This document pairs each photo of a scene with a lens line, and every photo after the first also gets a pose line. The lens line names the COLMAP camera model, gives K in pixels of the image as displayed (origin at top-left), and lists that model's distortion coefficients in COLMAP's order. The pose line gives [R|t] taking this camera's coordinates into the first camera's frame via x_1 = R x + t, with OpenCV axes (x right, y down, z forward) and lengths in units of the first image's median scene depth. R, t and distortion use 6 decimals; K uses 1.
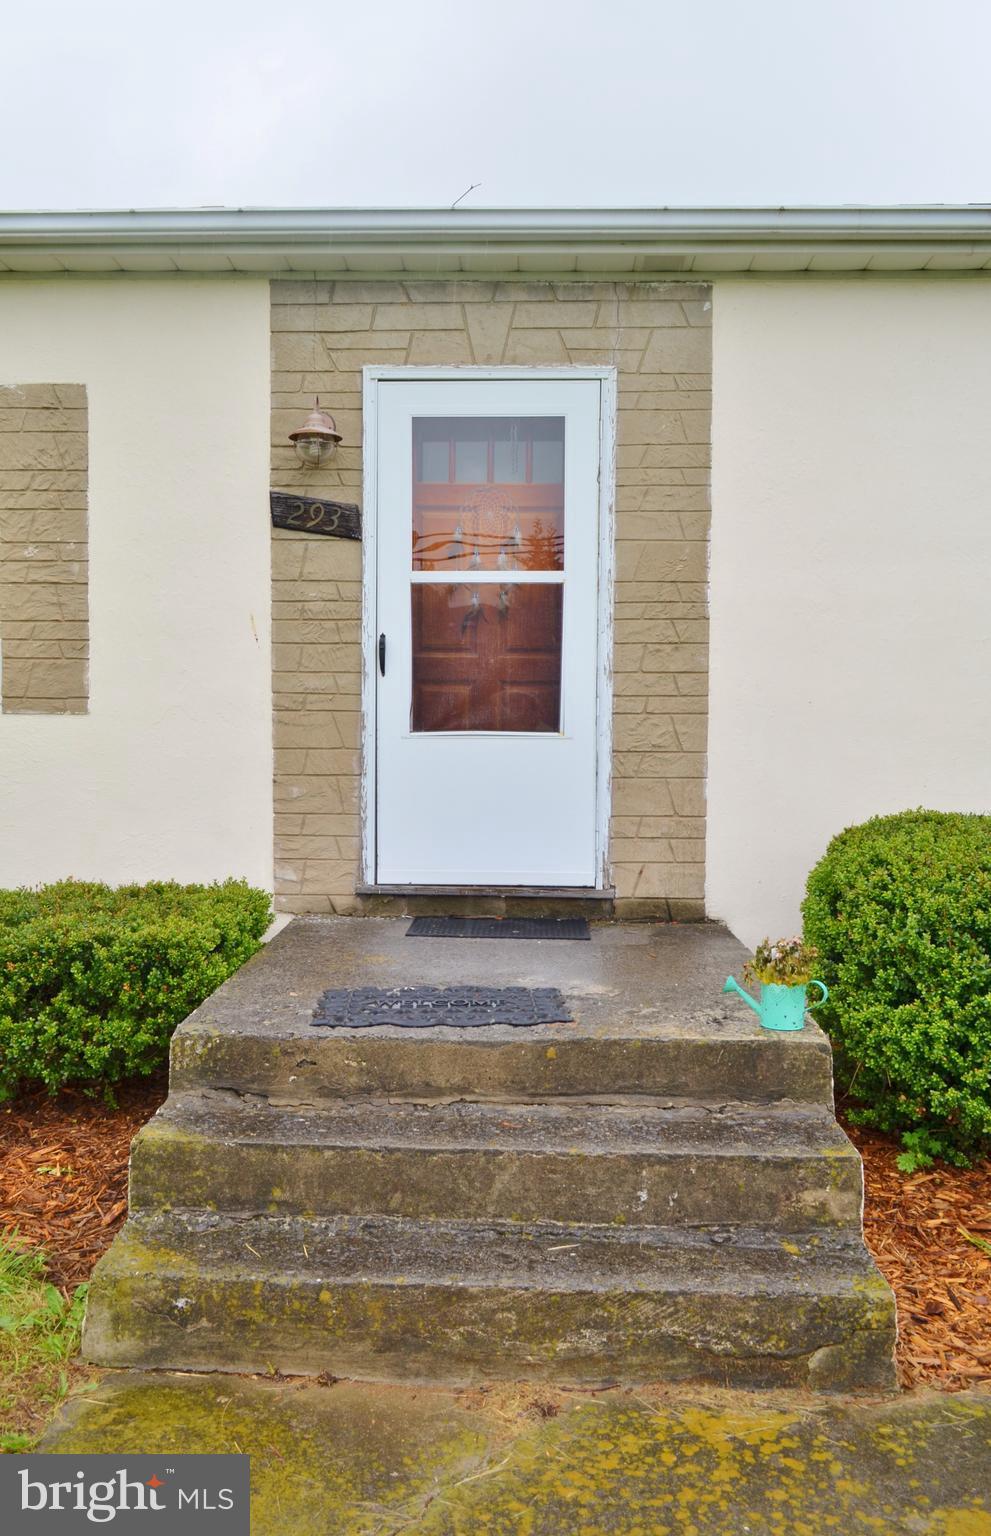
lens RADIAL K [[1241.2, 0, 495.5], [0, 1241.2, 768.0], [0, 0, 1]] dist [-0.004635, 0.000140]
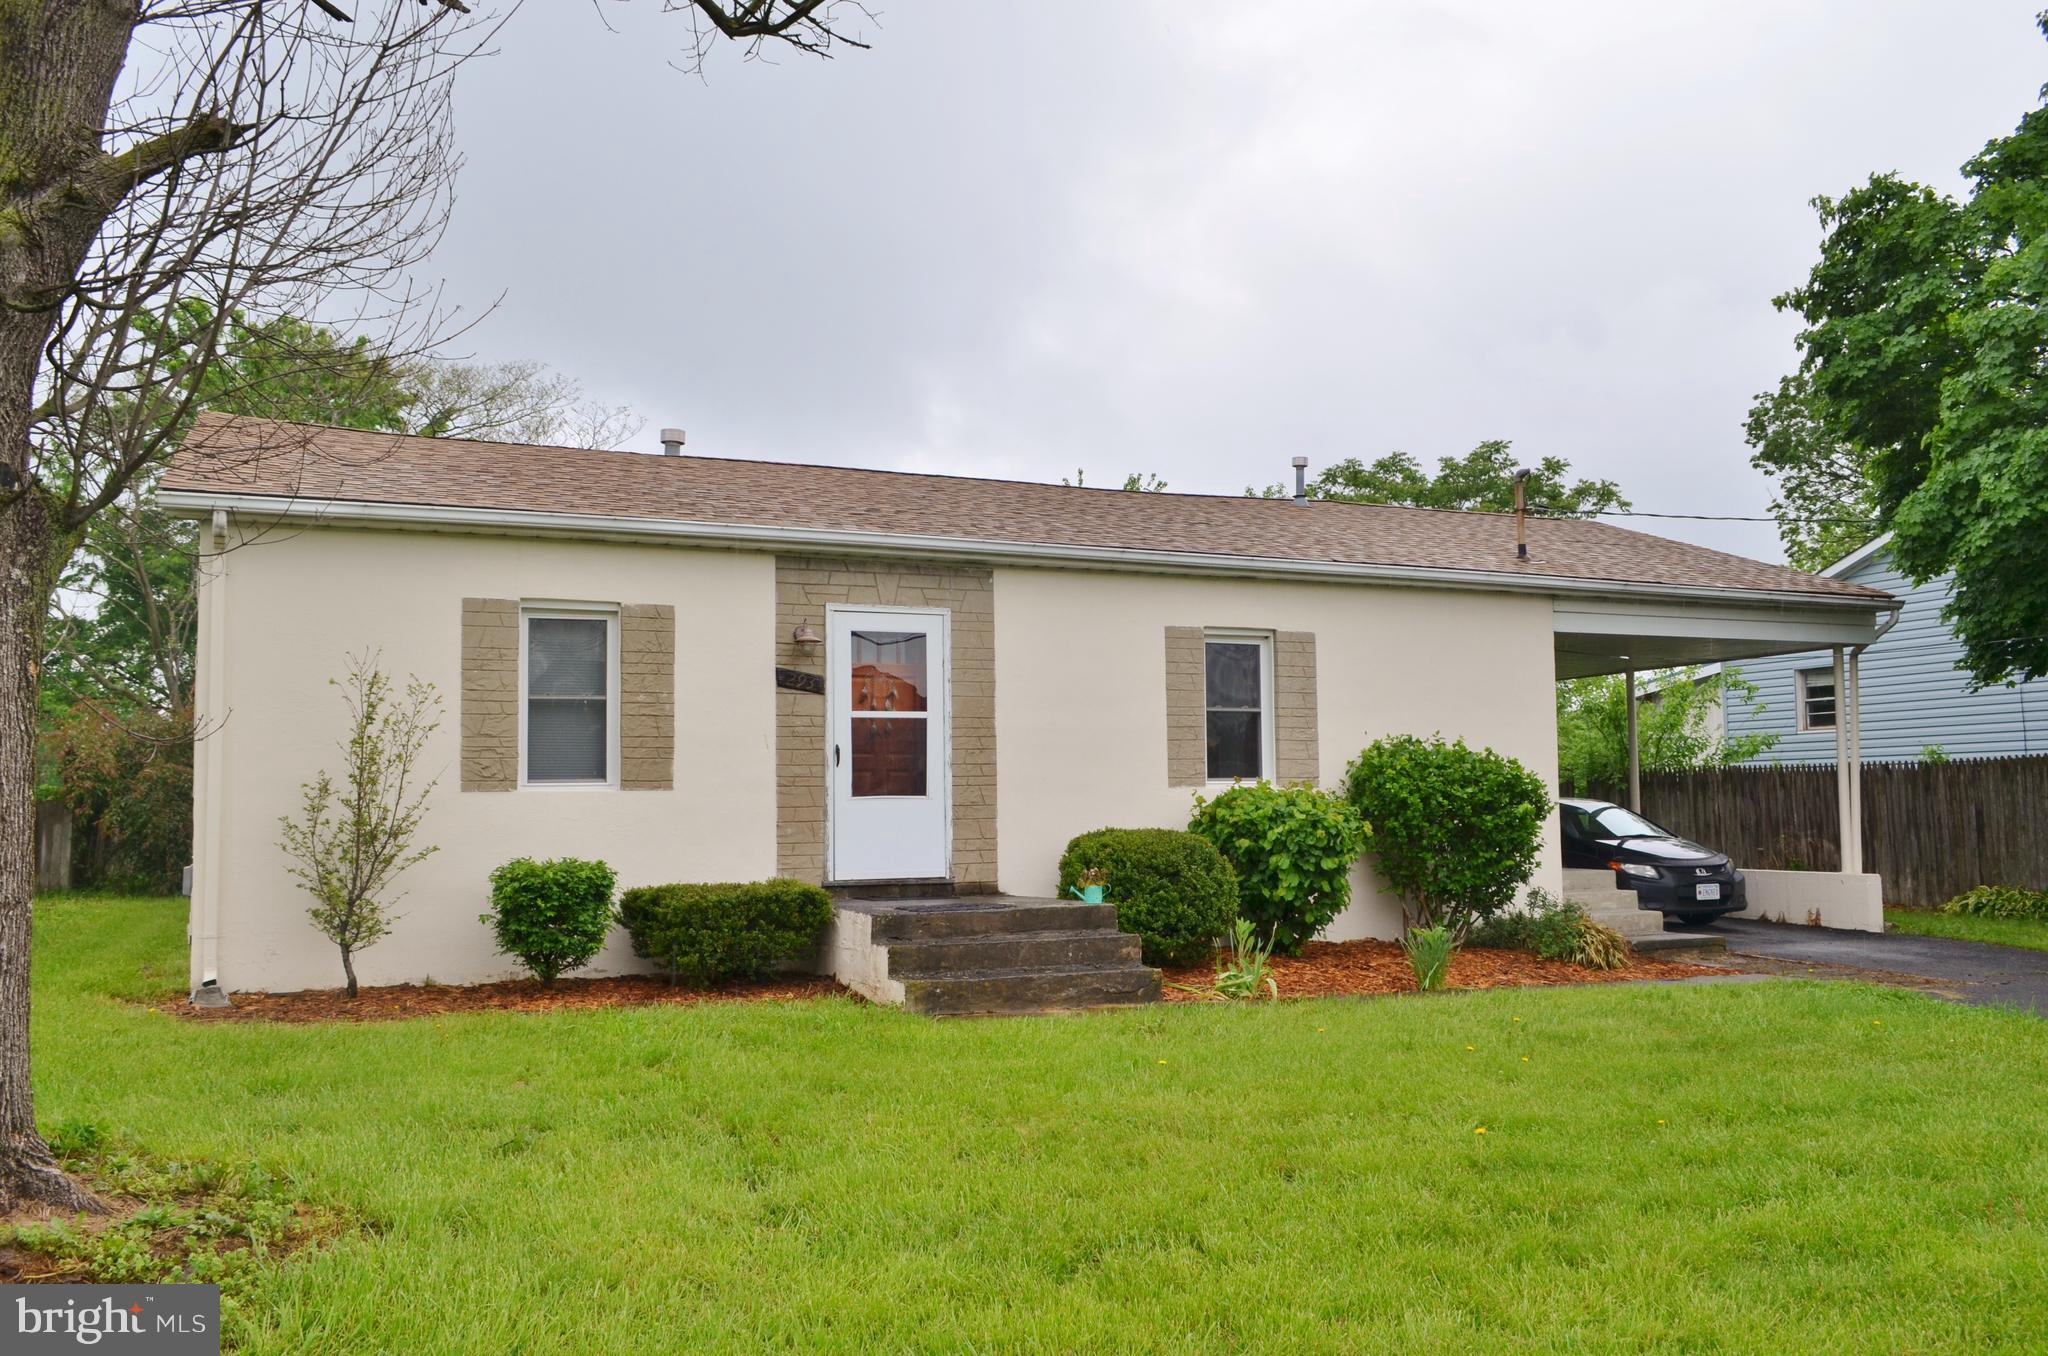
lens RADIAL K [[1402.8, 0, 1012.5], [0, 1402.8, 670.0], [0, 0, 1]] dist [-0.012584, 0.012574]
pose [[0.910035, 0.021081, 0.413996, -0.726426], [0.039660, 0.989697, -0.137574, 0.081959], [-0.412630, 0.141616, 0.899823, -1.022321]]
